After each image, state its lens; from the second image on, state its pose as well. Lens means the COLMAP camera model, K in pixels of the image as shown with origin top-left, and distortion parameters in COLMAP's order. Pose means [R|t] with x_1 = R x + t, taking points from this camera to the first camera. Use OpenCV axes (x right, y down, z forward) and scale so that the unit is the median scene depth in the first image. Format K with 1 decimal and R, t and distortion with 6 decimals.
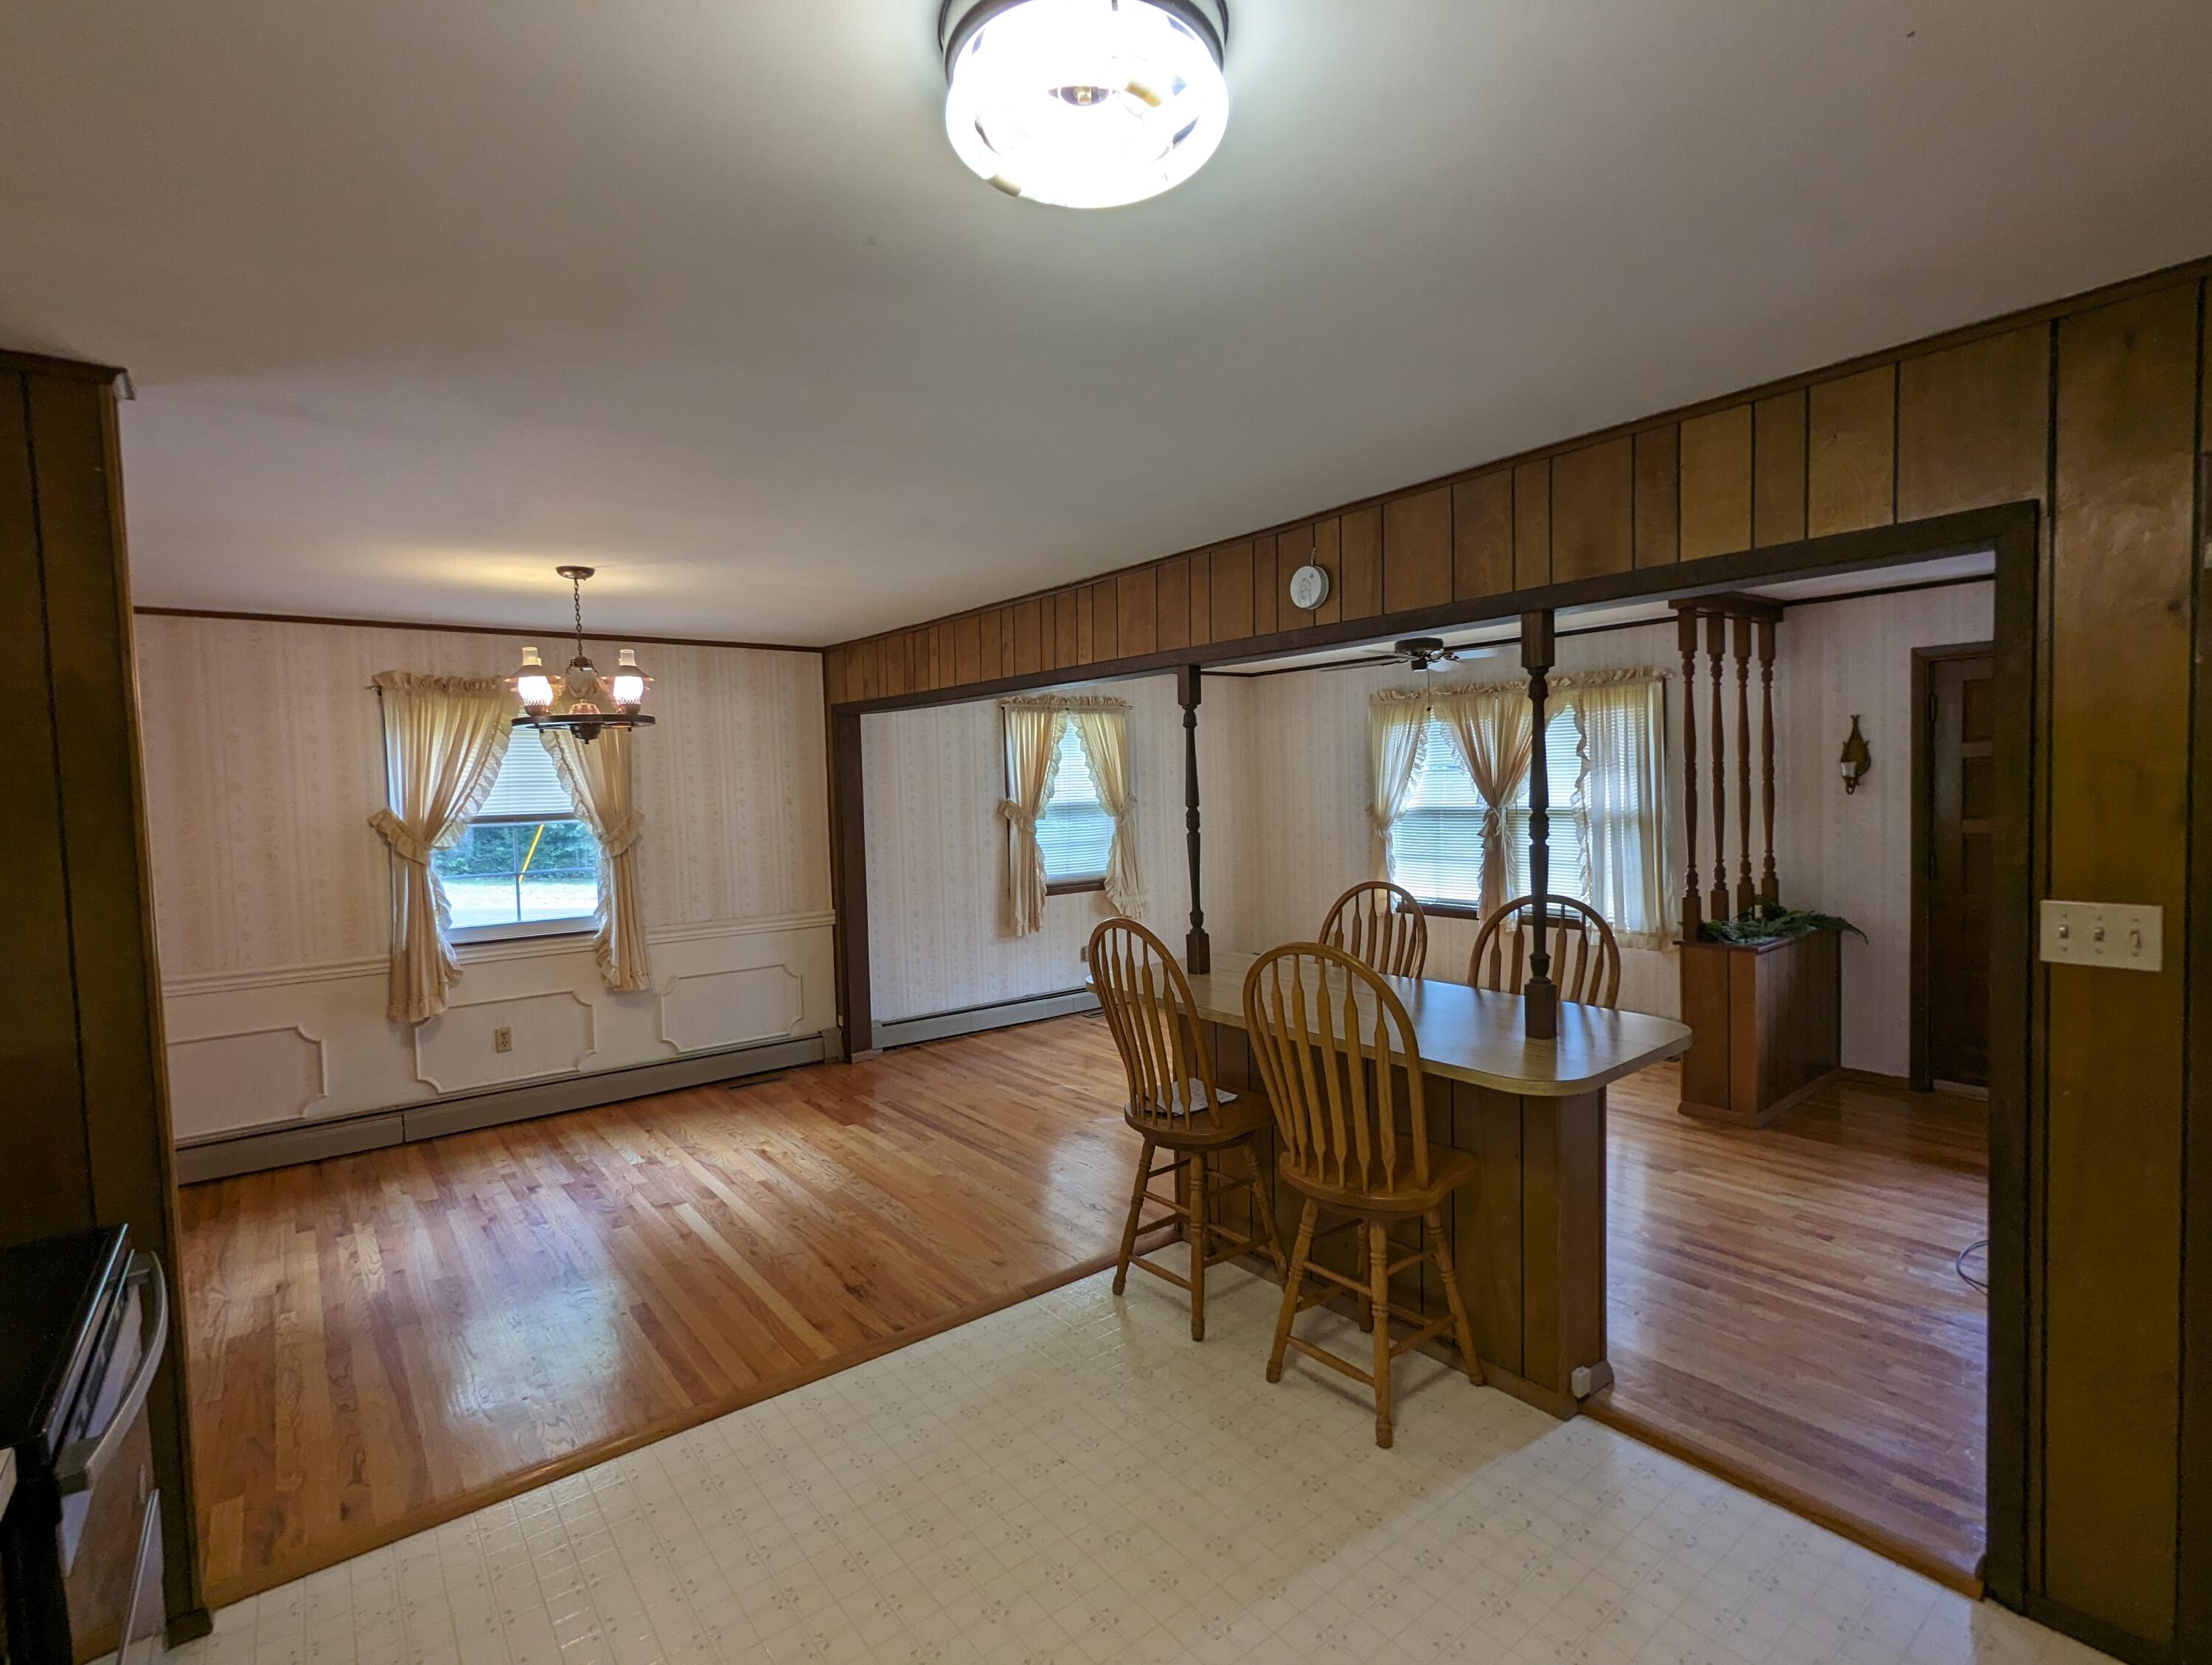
lens RADIAL K [[1052.4, 0, 1107.9], [0, 1052.4, 829.5], [0, 0, 1]] dist [0.002944, -0.002140]
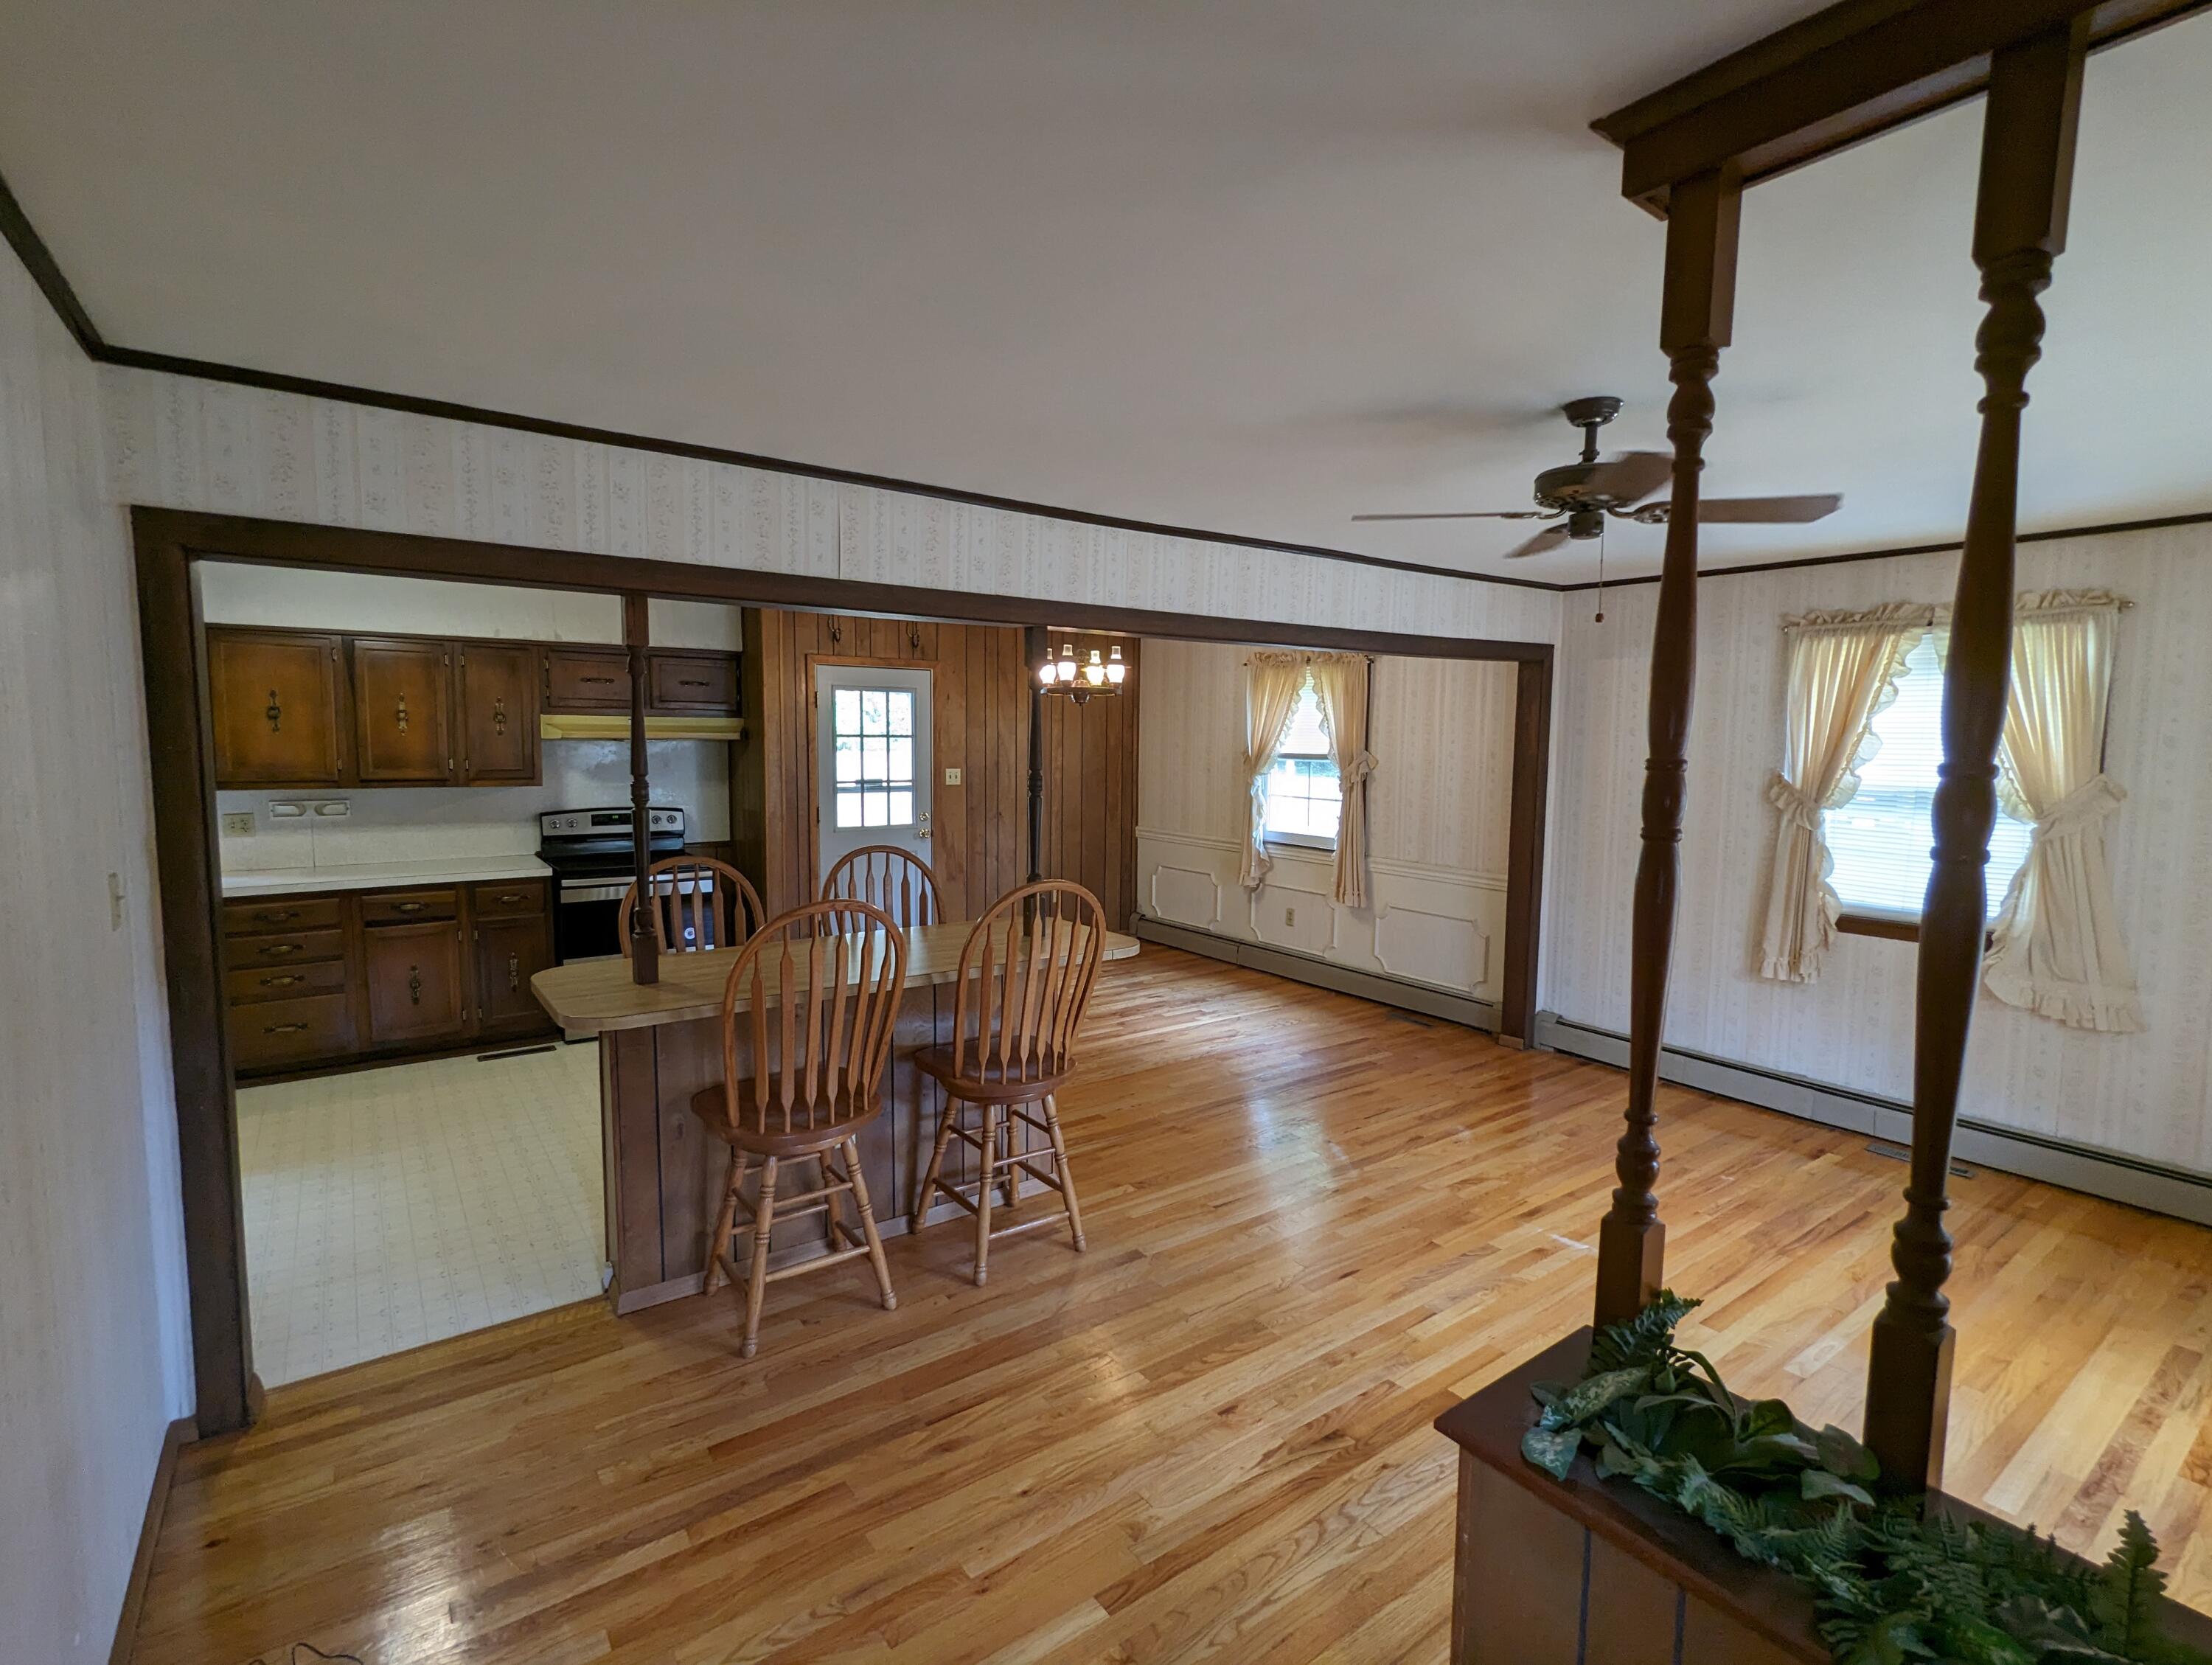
lens RADIAL K [[1052.4, 0, 1110.6], [0, 1052.4, 833.5], [0, 0, 1]] dist [0.002944, -0.002140]
pose [[-0.037053, 0.121850, -0.991857, 0.846976], [-0.056341, 0.990705, 0.123814, -0.070393], [0.997724, 0.060470, -0.029844, 0.869140]]
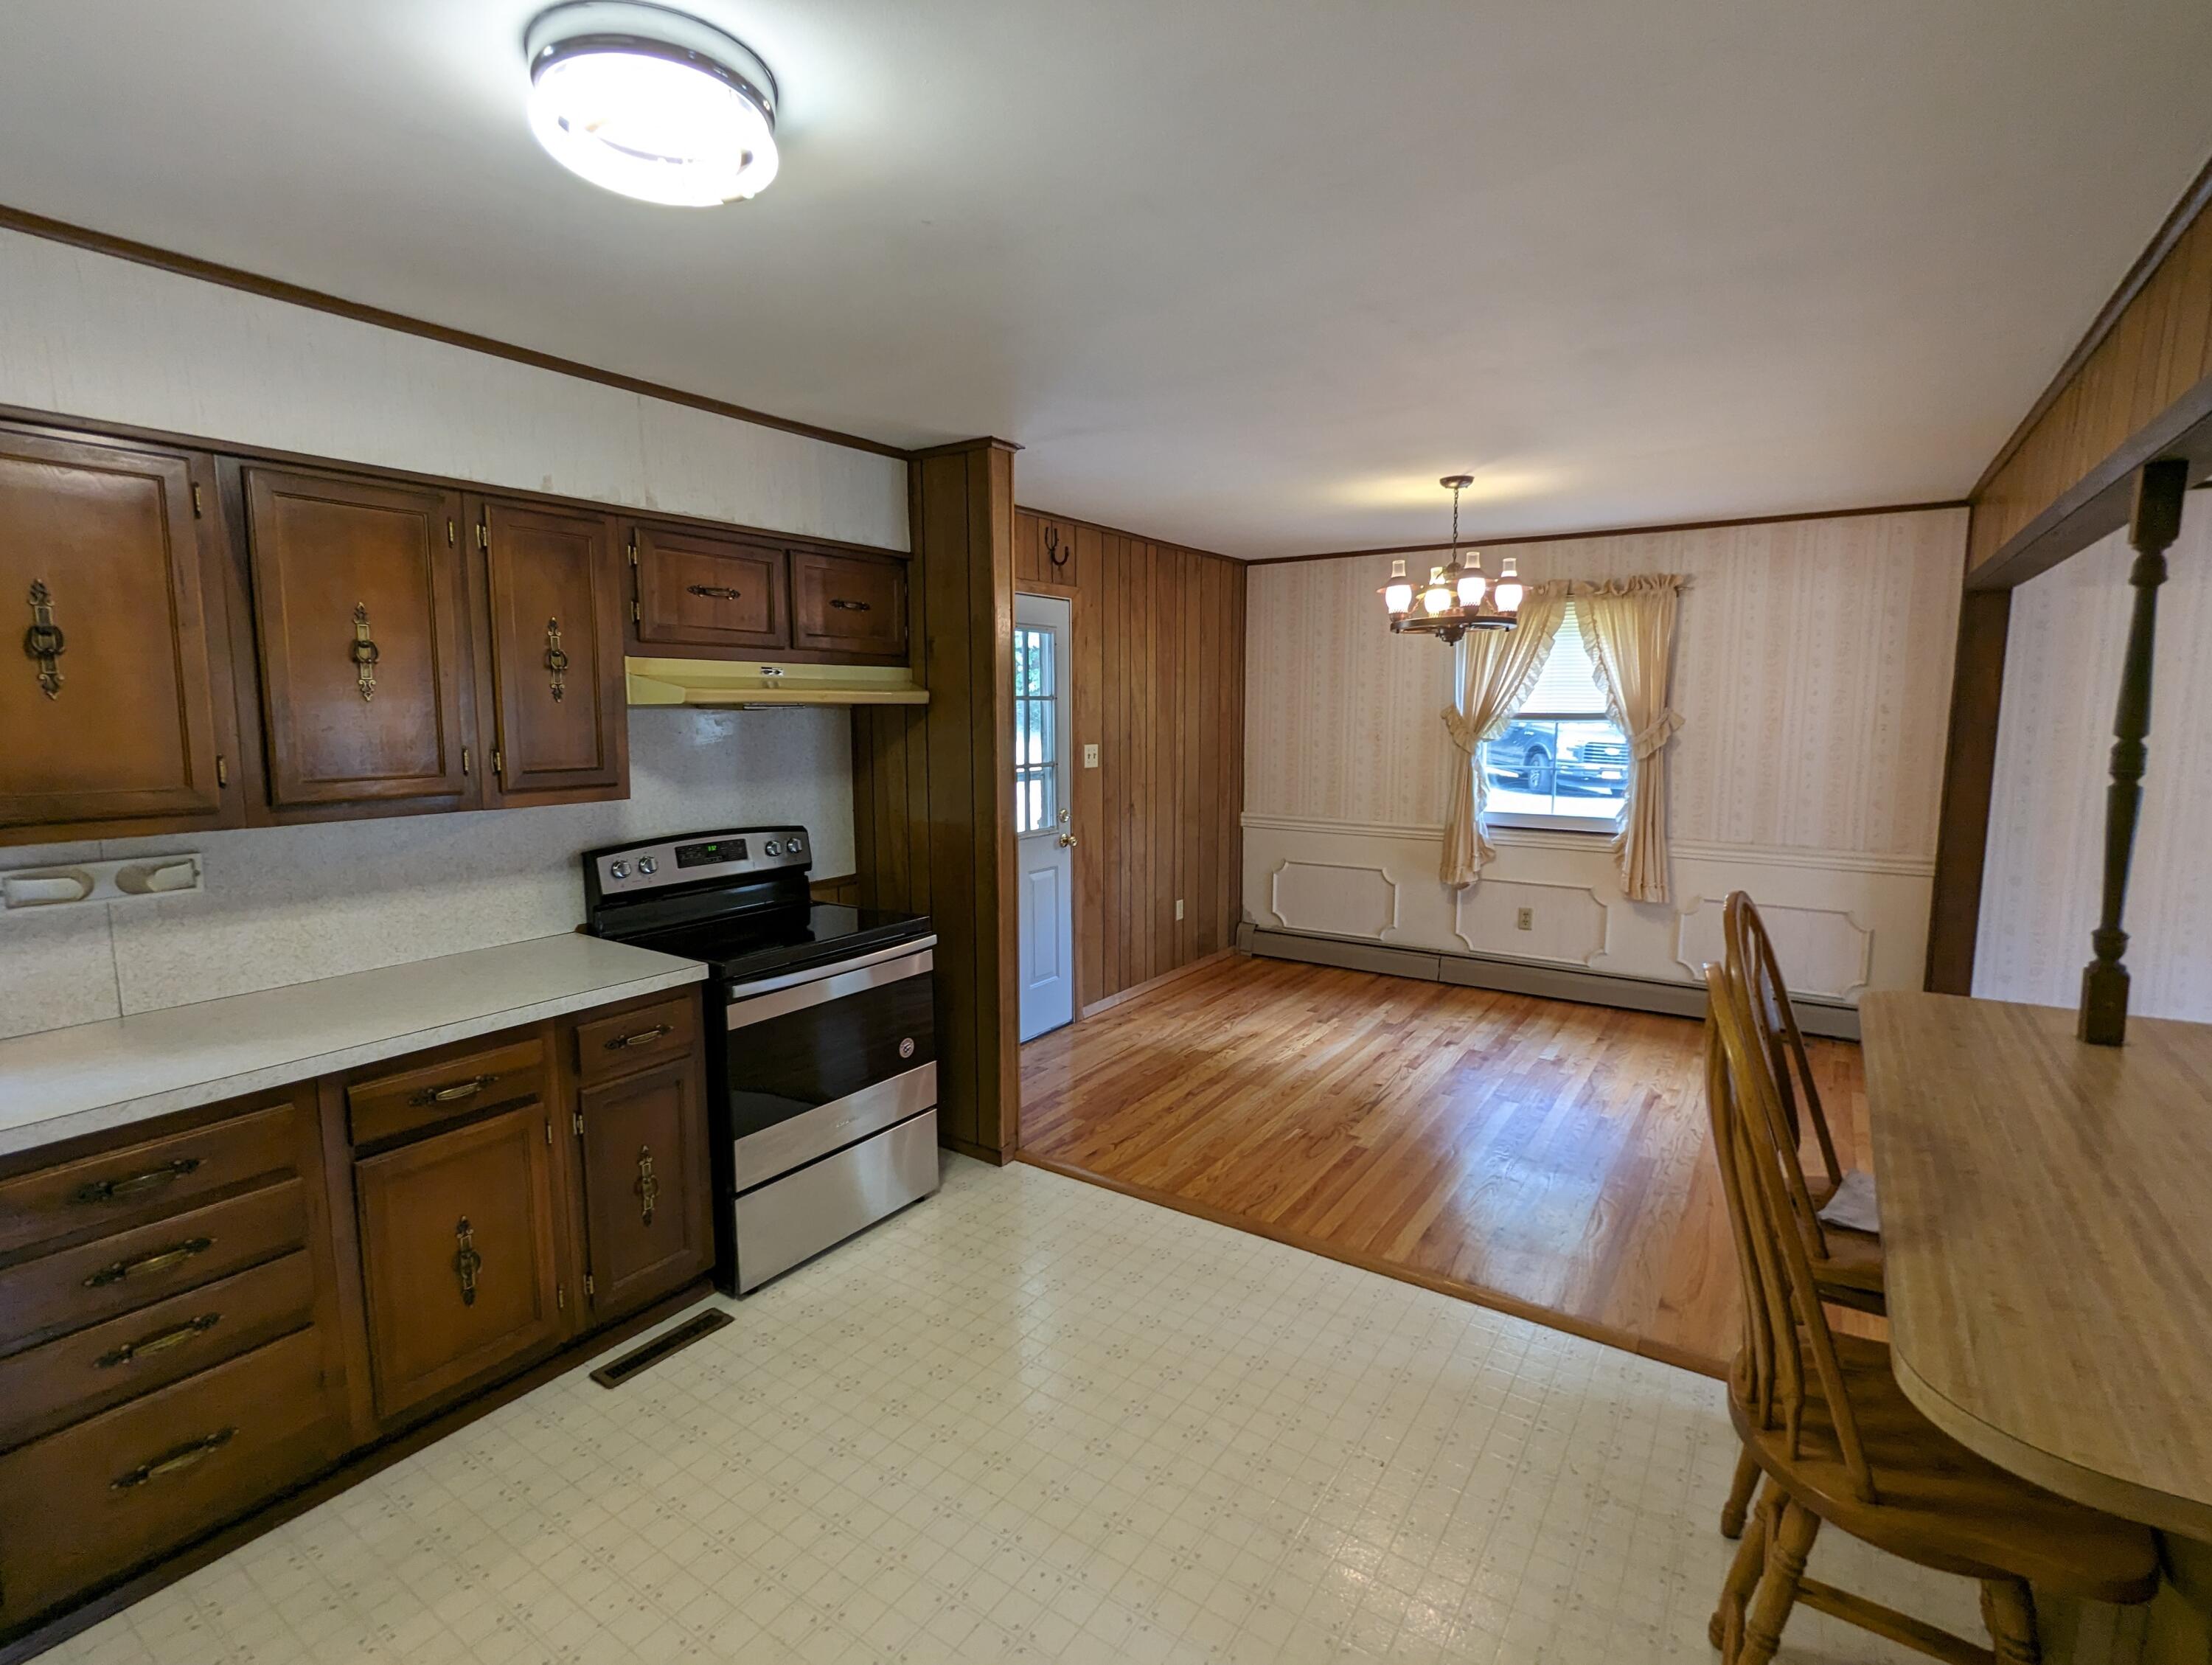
lens RADIAL K [[1052.4, 0, 1110.9], [0, 1052.4, 828.0], [0, 0, 1]] dist [0.002944, -0.002140]
pose [[0.305671, 0.137348, -0.942179, 0.340954], [-0.048994, 0.990499, 0.128497, -0.014790], [0.950876, 0.006884, 0.309496, 0.270767]]
